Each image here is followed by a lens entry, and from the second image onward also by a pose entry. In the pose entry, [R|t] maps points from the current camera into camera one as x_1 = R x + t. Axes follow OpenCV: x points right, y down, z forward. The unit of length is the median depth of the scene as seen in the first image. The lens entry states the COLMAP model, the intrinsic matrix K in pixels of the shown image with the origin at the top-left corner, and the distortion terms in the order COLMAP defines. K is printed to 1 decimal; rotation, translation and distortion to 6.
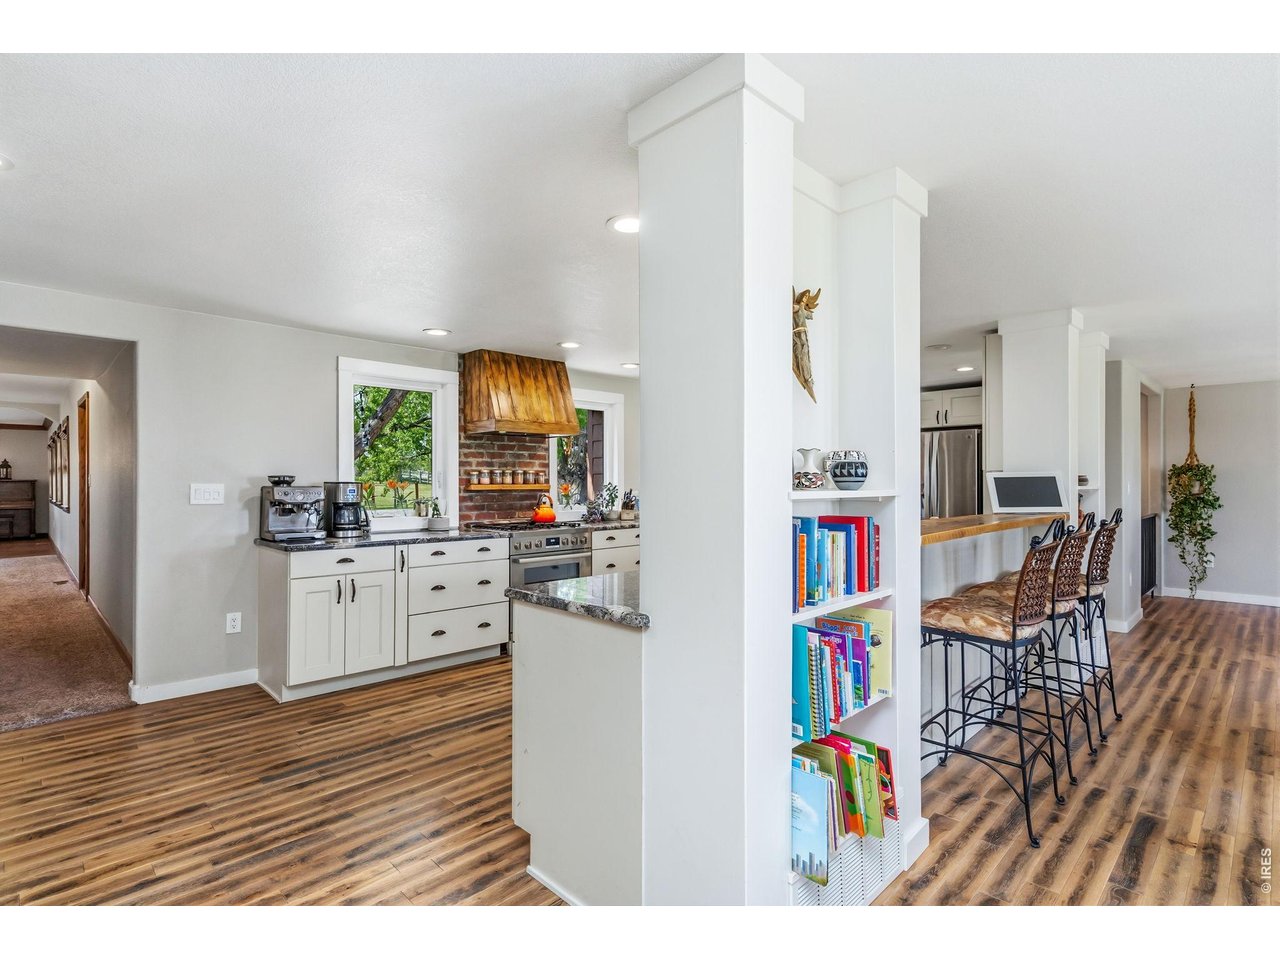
lens RADIAL K [[631.9, 0, 640.0], [0, 631.9, 480.0], [0, 0, 1]] dist [0.002649, 0.000591]
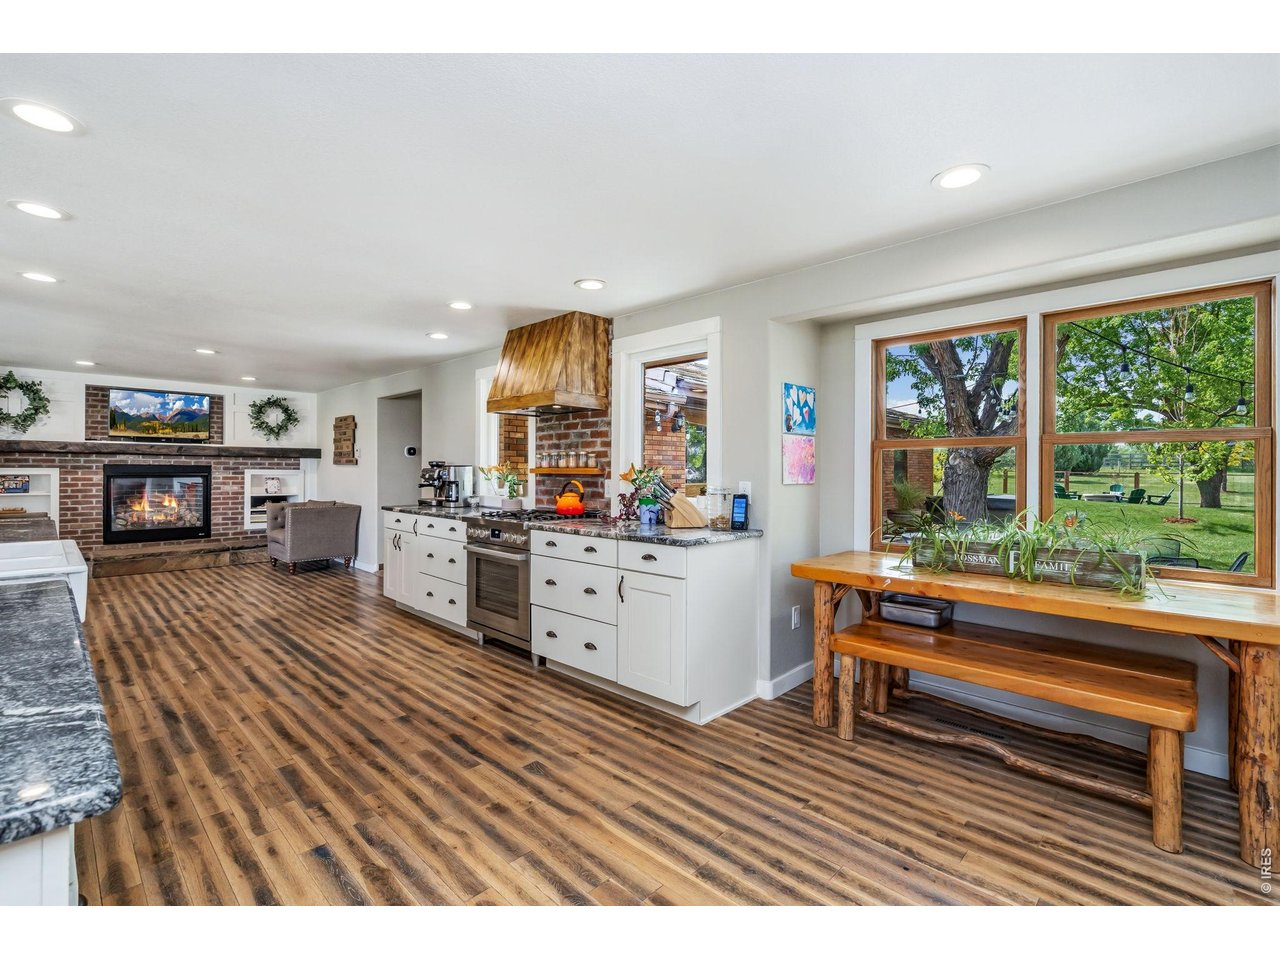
lens RADIAL K [[598.2, 0, 644.2], [0, 598.2, 476.0], [0, 0, 1]] dist [0.000270, -0.000085]
pose [[0.011336, 0.007679, -0.999906, 0.769593], [-0.003052, 0.999966, 0.007644, 0.013568], [0.999931, 0.002965, 0.011359, 1.349990]]
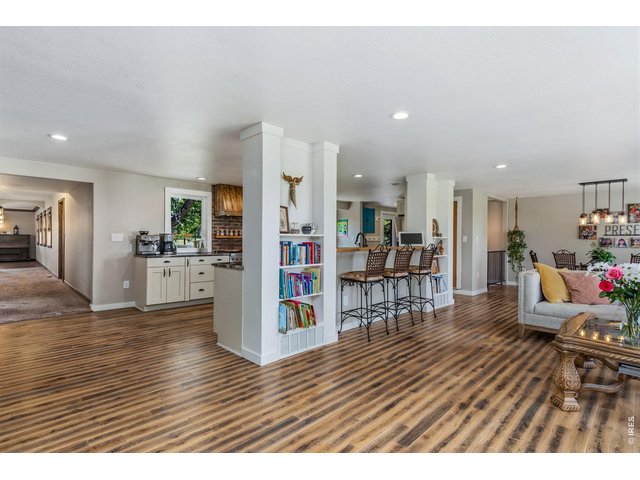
lens RADIAL K [[315.9, 0, 320.0], [0, 315.9, 240.0], [0, 0, 1]] dist [0.002649, 0.000591]
pose [[0.999975, 0.007115, 0.000429, 0.182537], [-0.007117, 0.999952, 0.006698, 0.015521], [-0.000382, -0.006701, 0.999977, -0.345172]]
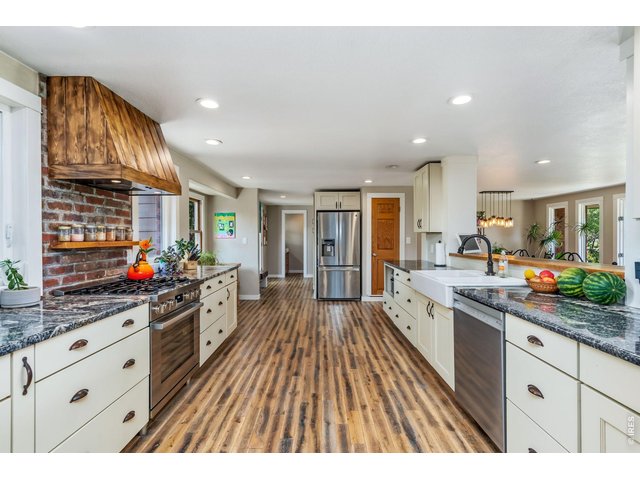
lens RADIAL K [[299.1, 0, 322.1], [0, 299.1, 238.0], [0, 0, 1]] dist [0.000270, -0.000085]
pose [[0.702725, -0.002142, 0.711458, -0.356183], [-0.000271, 0.999995, 0.003277, 0.000767], [-0.711462, -0.002496, 0.702721, 0.576377]]
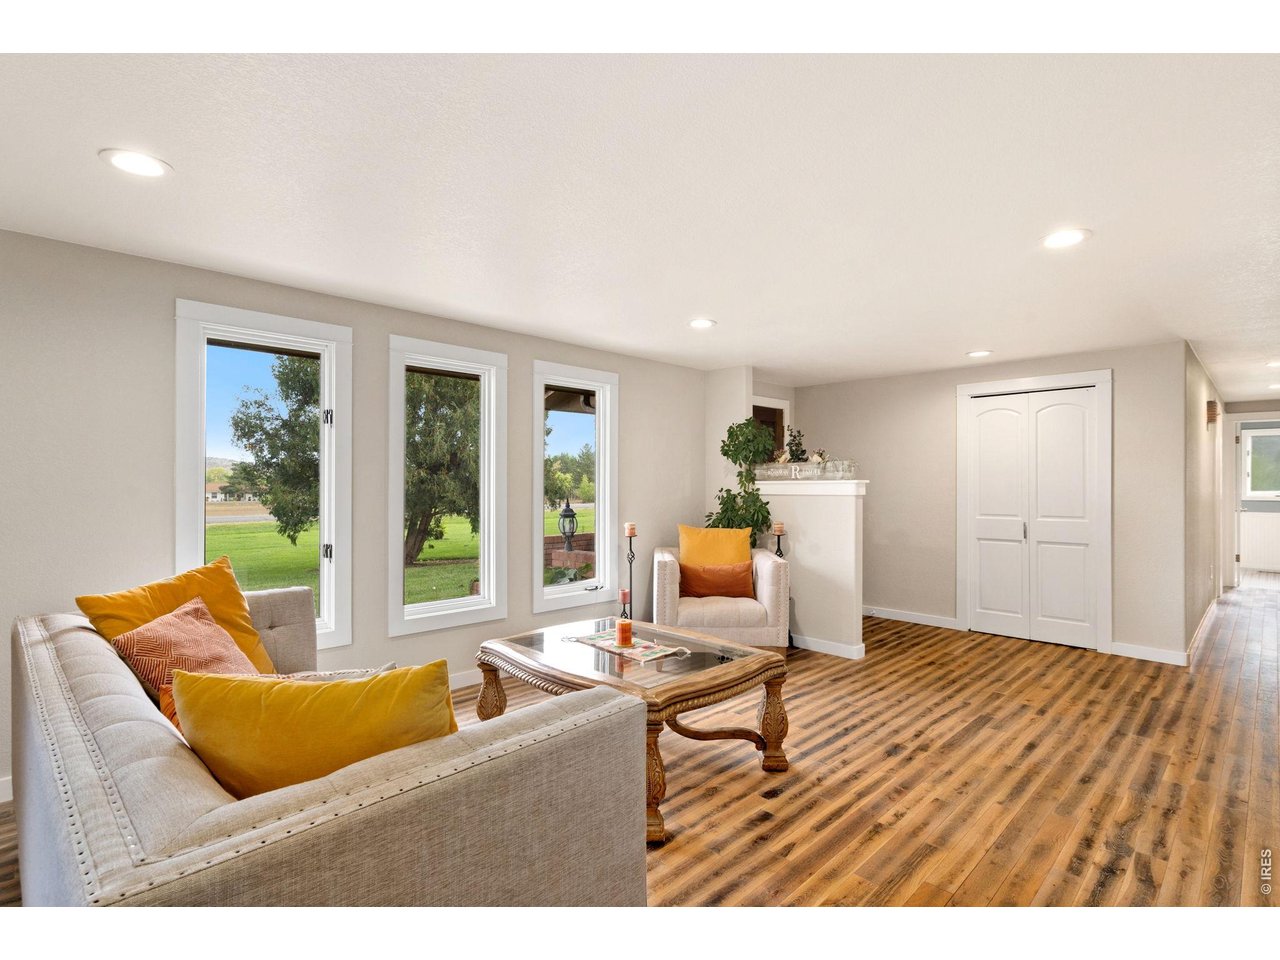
lens RADIAL K [[631.9, 0, 640.0], [0, 631.9, 480.0], [0, 0, 1]] dist [0.002649, 0.000591]
pose [[-0.999963, -0.002737, -0.008176, 0.749031], [-0.002651, 0.999942, -0.010416, 0.000414], [0.008204, -0.010394, -0.999912, 0.891828]]
